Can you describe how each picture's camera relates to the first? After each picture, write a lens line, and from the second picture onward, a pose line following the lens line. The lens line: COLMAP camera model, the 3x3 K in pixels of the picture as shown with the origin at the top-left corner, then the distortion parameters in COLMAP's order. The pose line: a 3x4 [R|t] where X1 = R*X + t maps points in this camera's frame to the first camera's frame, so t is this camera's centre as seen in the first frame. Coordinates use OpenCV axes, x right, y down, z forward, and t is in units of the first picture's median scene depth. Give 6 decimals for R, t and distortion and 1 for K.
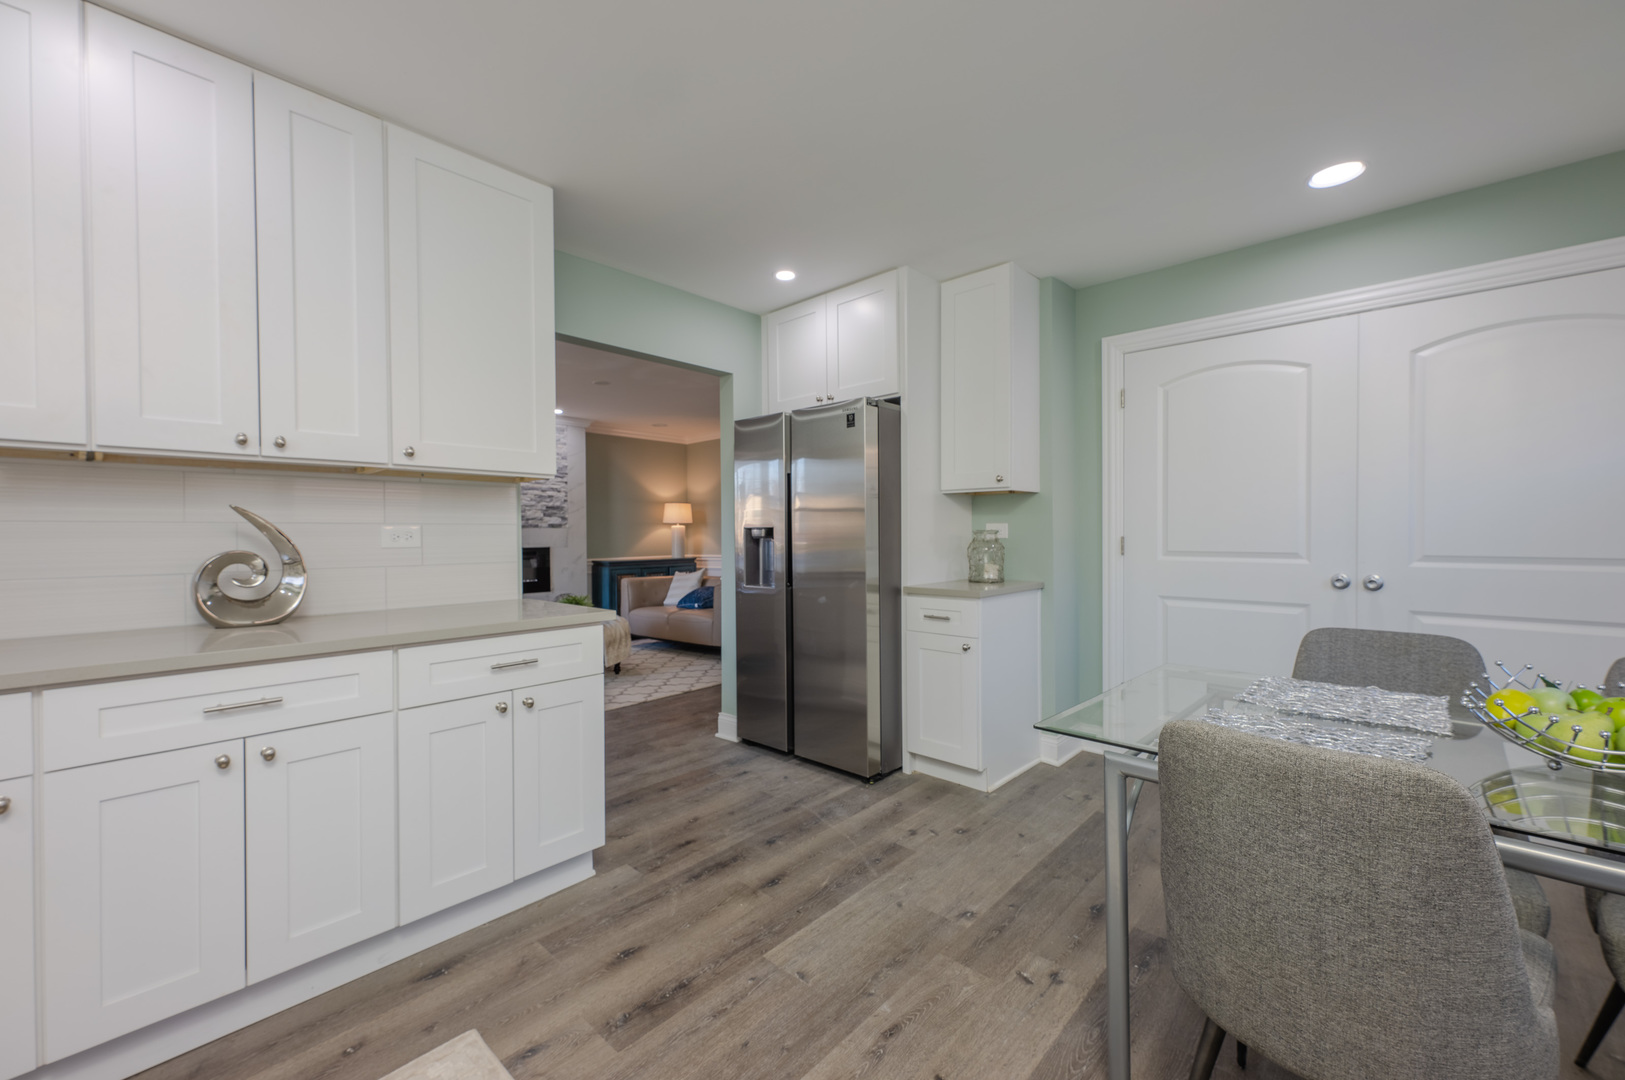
lens RADIAL K [[662.4, 0, 818.6], [0, 662.4, 533.6], [0, 0, 1]] dist [0.001226, -0.000003]
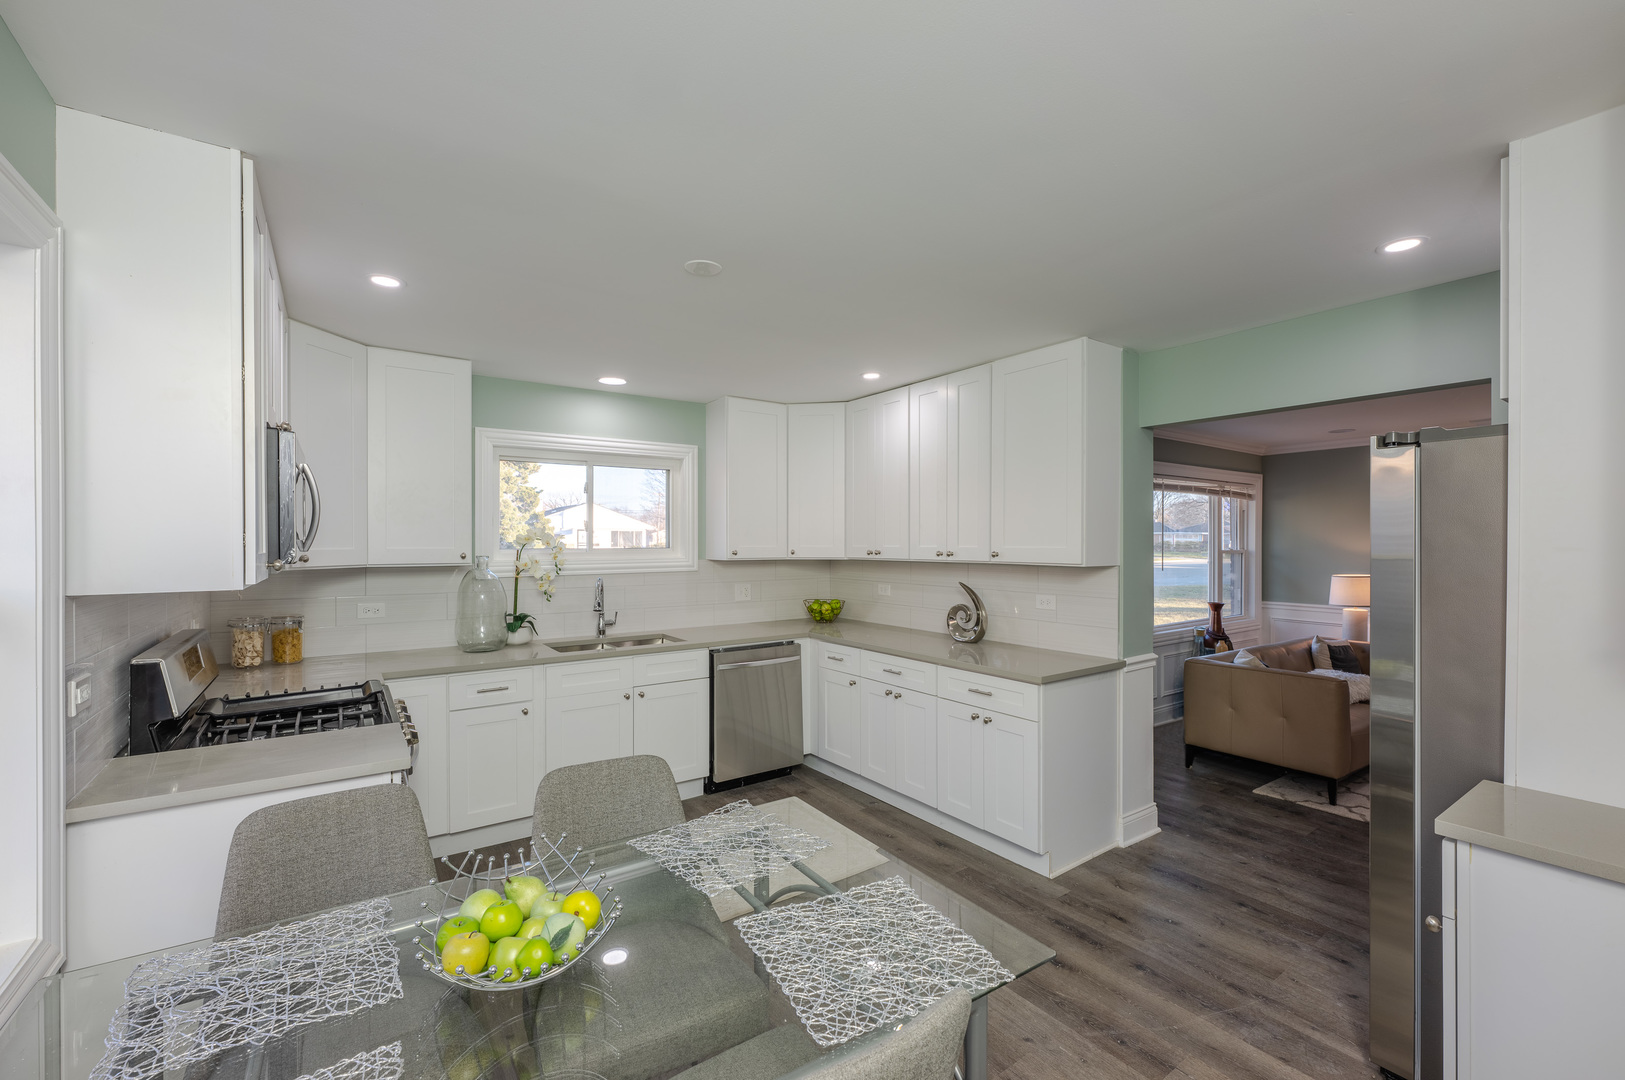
lens RADIAL K [[662.4, 0, 806.7], [0, 662.4, 548.0], [0, 0, 1]] dist [0.001226, -0.000003]
pose [[-0.229840, 0.008538, -0.973191, 0.936215], [0.001789, 0.999964, 0.008350, -0.126833], [0.973227, 0.000178, -0.229847, 0.769687]]
